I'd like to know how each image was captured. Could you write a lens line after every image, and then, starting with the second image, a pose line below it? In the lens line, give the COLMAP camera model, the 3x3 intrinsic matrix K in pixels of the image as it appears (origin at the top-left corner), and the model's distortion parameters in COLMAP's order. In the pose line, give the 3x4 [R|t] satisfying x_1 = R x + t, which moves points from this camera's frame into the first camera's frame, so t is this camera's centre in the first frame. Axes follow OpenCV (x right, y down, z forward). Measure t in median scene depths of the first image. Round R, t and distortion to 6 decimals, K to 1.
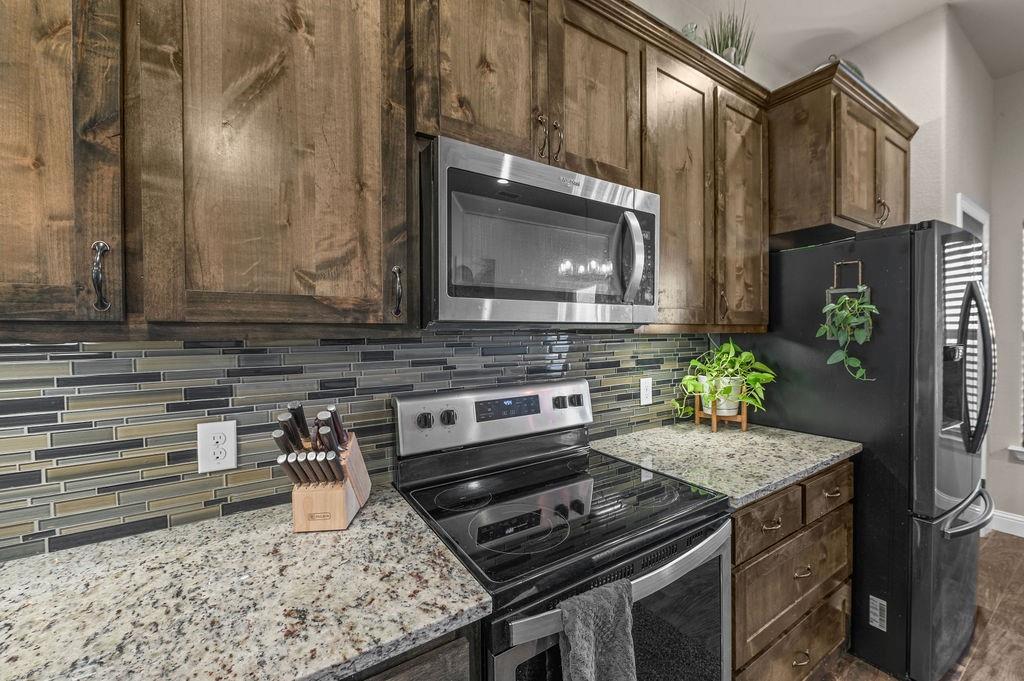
lens RADIAL K [[400.7, 0, 512.6], [0, 400.7, 338.5], [0, 0, 1]] dist [-0.007444, -0.000559]
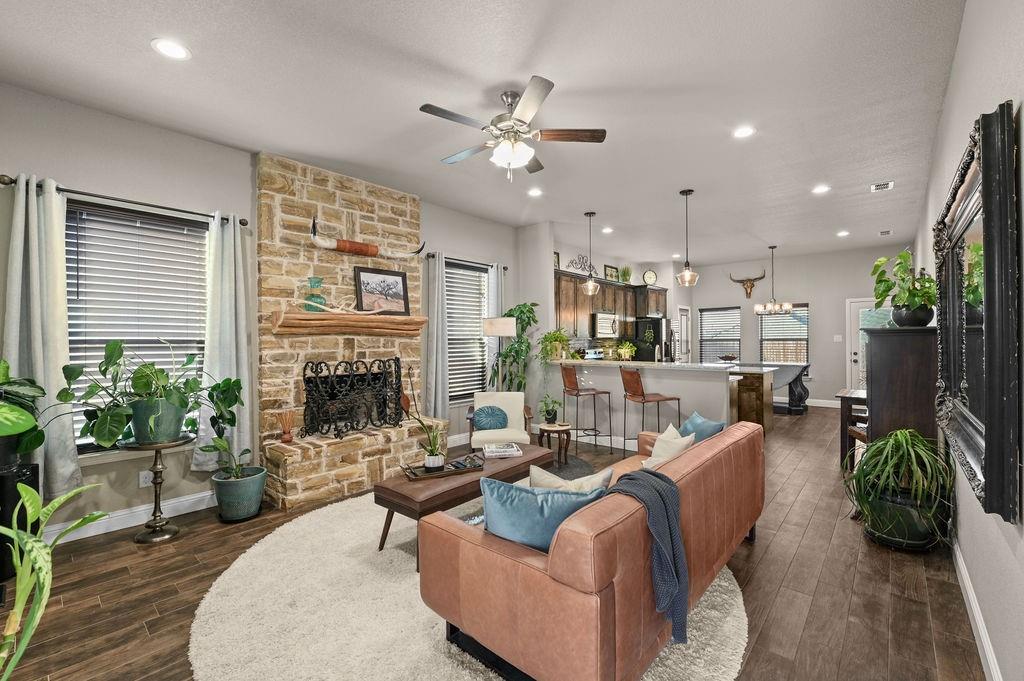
lens RADIAL K [[434.1, 0, 515.4], [0, 434.1, 342.9], [0, 0, 1]] dist [-0.008640, -0.000699]
pose [[0.957303, 0.001885, 0.289081, -3.235928], [0.001683, 0.999925, -0.012096, 0.128345], [-0.289083, 0.012066, 0.957228, -5.149205]]
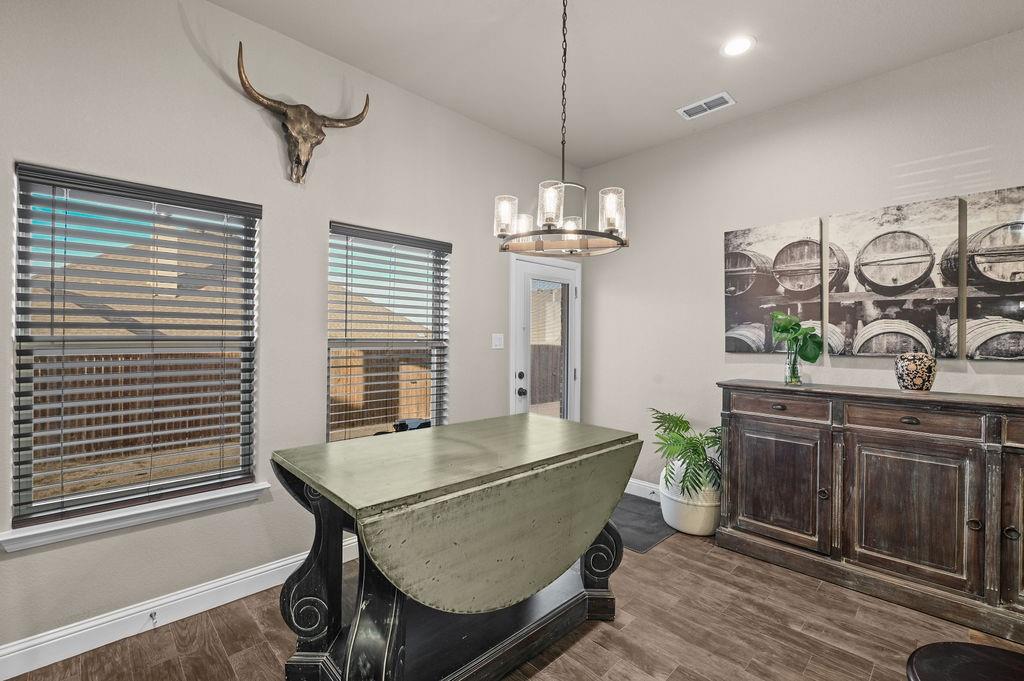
lens RADIAL K [[440.2, 0, 512.4], [0, 440.2, 338.5], [0, 0, 1]] dist [-0.010828, 0.000489]
pose [[-0.214748, 0.006782, 0.976646, 1.062488], [0.006916, 0.999961, -0.005423, -0.027802], [-0.976645, 0.005590, -0.214786, 0.882525]]
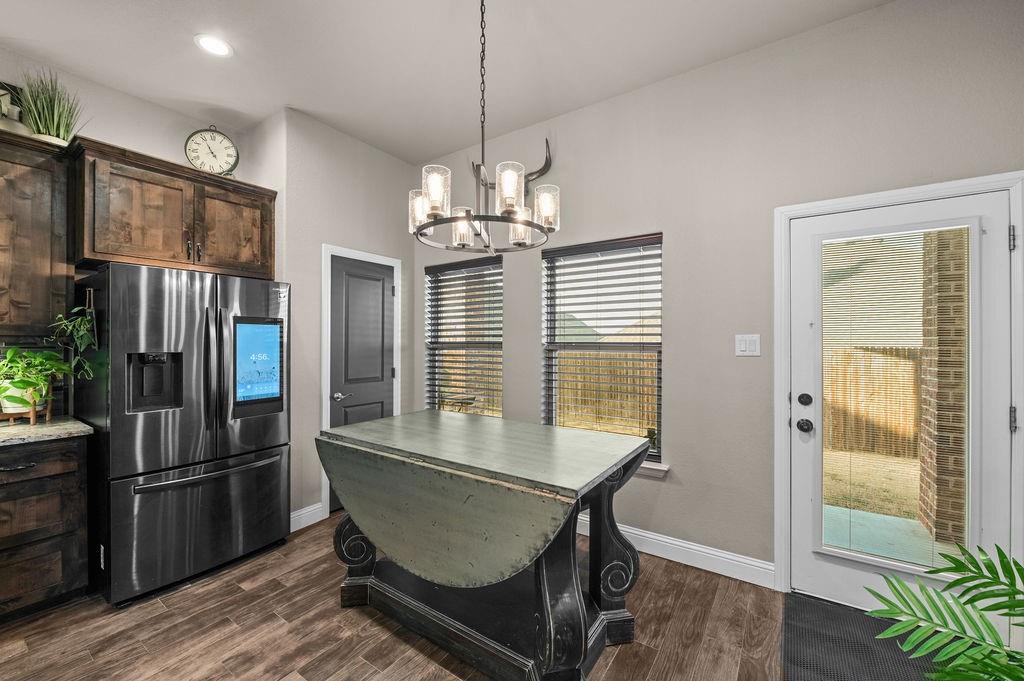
lens RADIAL K [[400.7, 0, 519.5], [0, 400.7, 340.0], [0, 0, 1]] dist [-0.007444, -0.000559]
pose [[0.911732, 0.011642, 0.410621, 2.269286], [-0.004328, 0.999815, -0.018739, -0.008279], [-0.410763, 0.015308, 0.911614, -1.063811]]
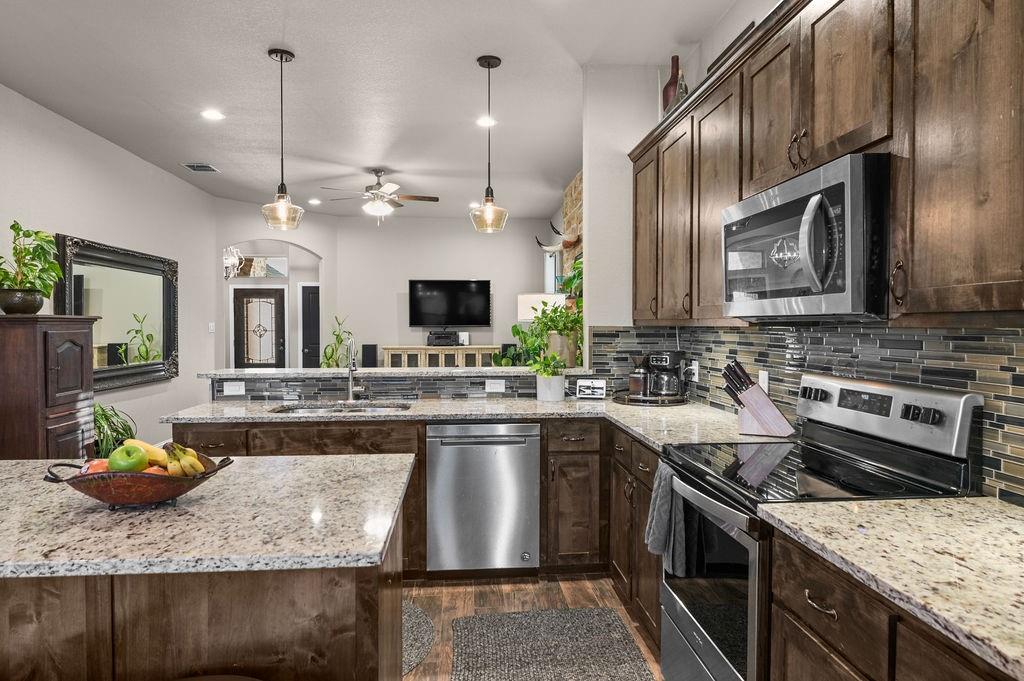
lens RADIAL K [[595.5, 0, 513.7], [0, 595.5, 338.2], [0, 0, 1]] dist [-0.006601, -0.000910]
pose [[-0.455704, 0.029362, -0.889647, 1.961214], [-0.009911, 0.999227, 0.038055, -0.031323], [0.890076, 0.026159, -0.455060, 1.071337]]
